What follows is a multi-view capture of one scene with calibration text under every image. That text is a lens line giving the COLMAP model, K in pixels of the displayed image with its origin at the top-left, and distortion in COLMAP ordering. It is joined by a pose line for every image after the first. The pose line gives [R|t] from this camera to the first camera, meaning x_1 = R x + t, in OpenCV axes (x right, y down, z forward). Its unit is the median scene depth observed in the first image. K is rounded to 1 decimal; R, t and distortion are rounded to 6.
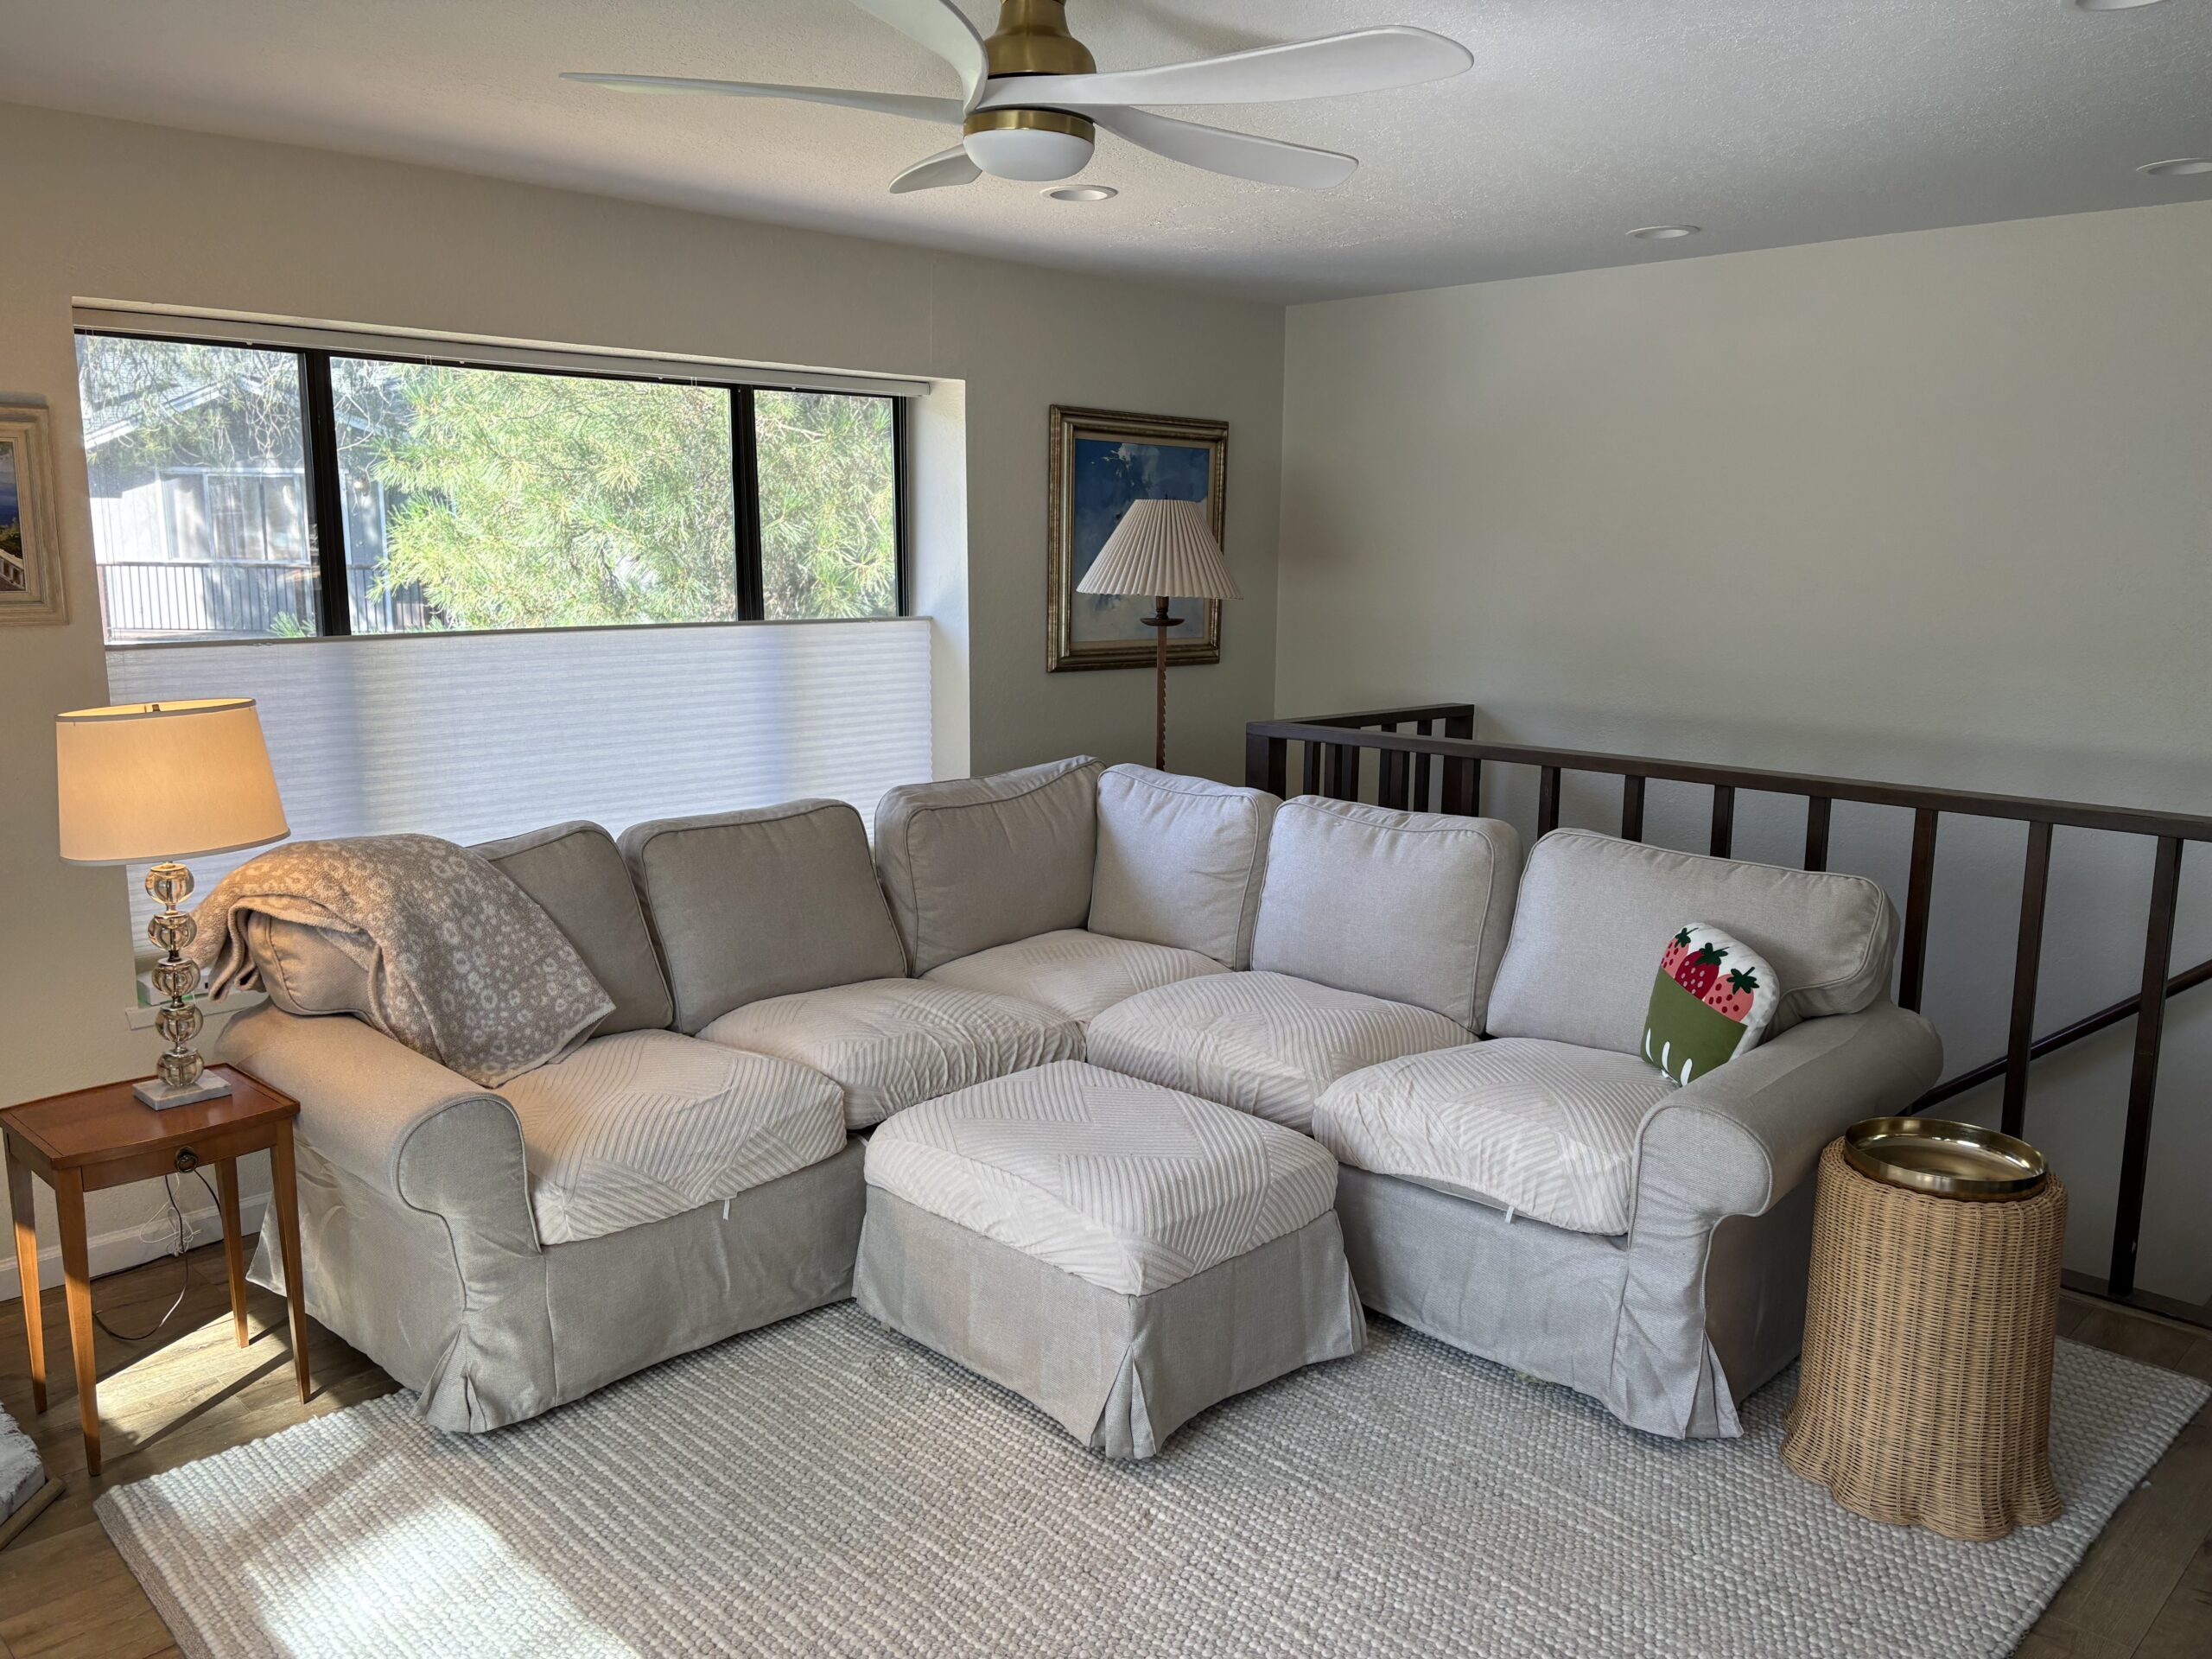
lens RADIAL K [[1681.1, 0, 1106.0], [0, 1681.1, 829.5], [0, 0, 1]] dist [0.005469, 0.002340]
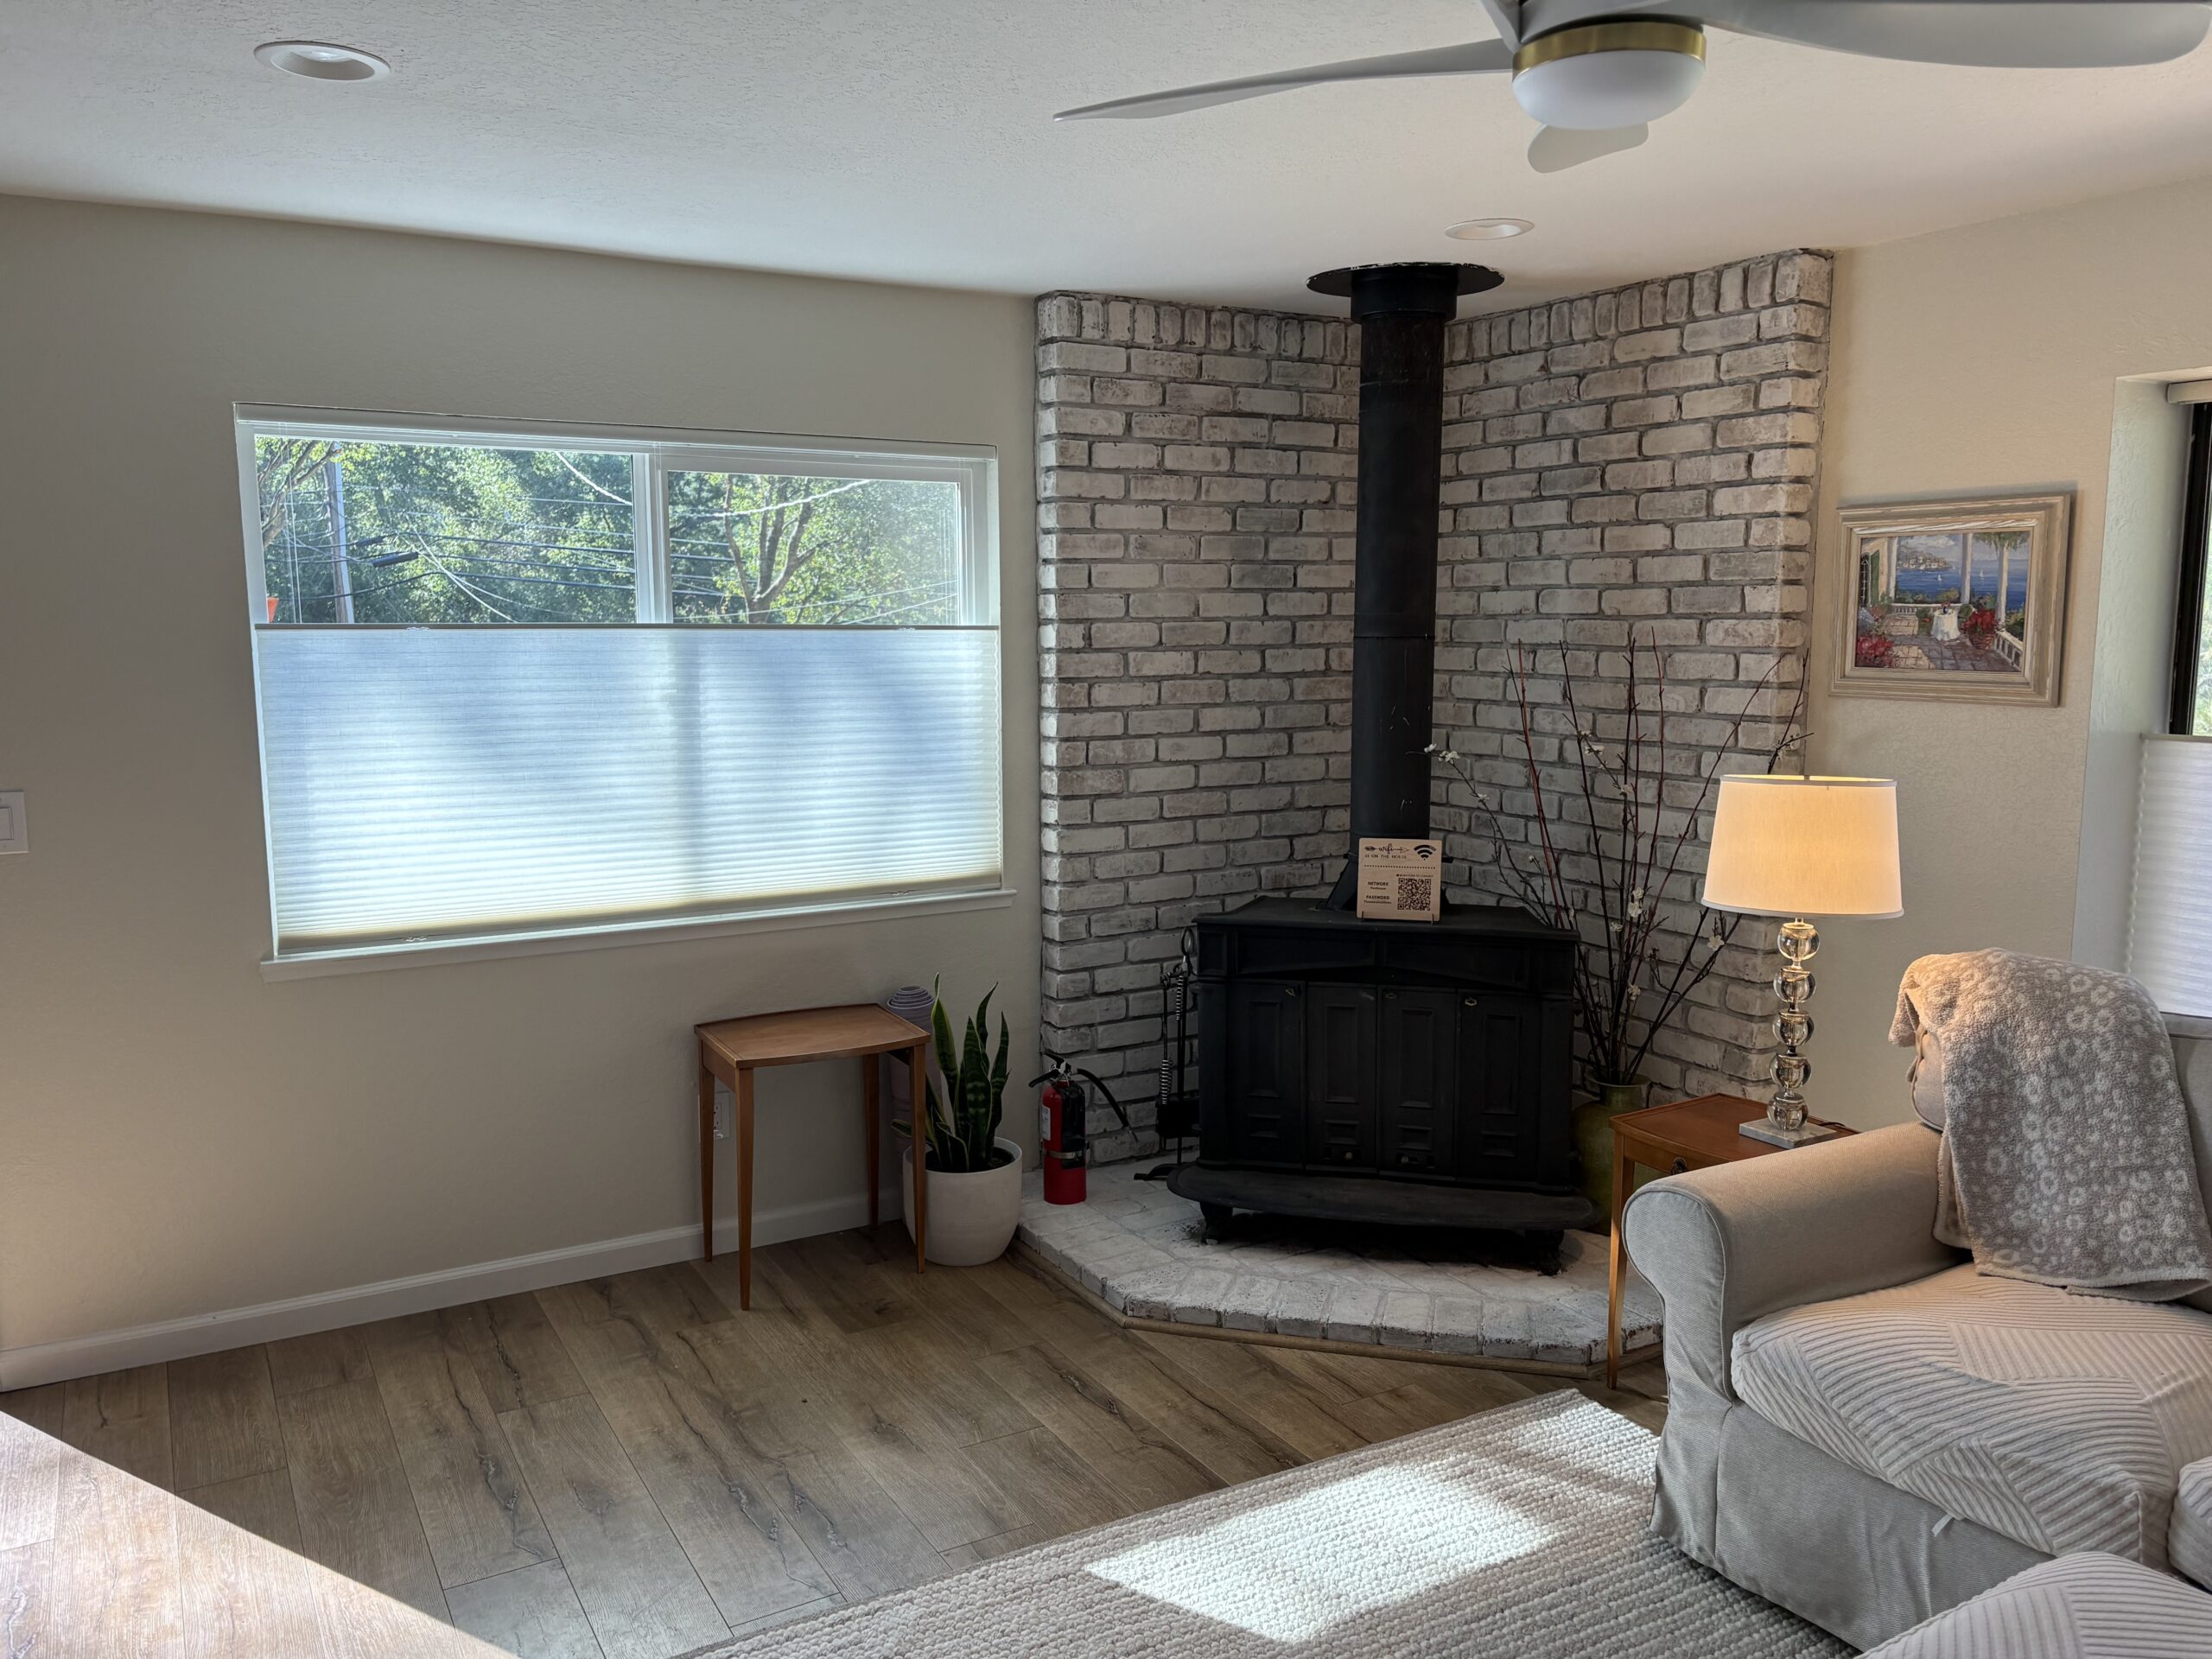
lens RADIAL K [[1681.1, 0, 1106.0], [0, 1681.1, 829.5], [0, 0, 1]] dist [0.005469, 0.002340]
pose [[-0.265714, 0.115374, -0.957123, 0.519974], [-0.165034, 0.972714, 0.163070, -0.124459], [0.949821, 0.201288, -0.239423, 0.737660]]
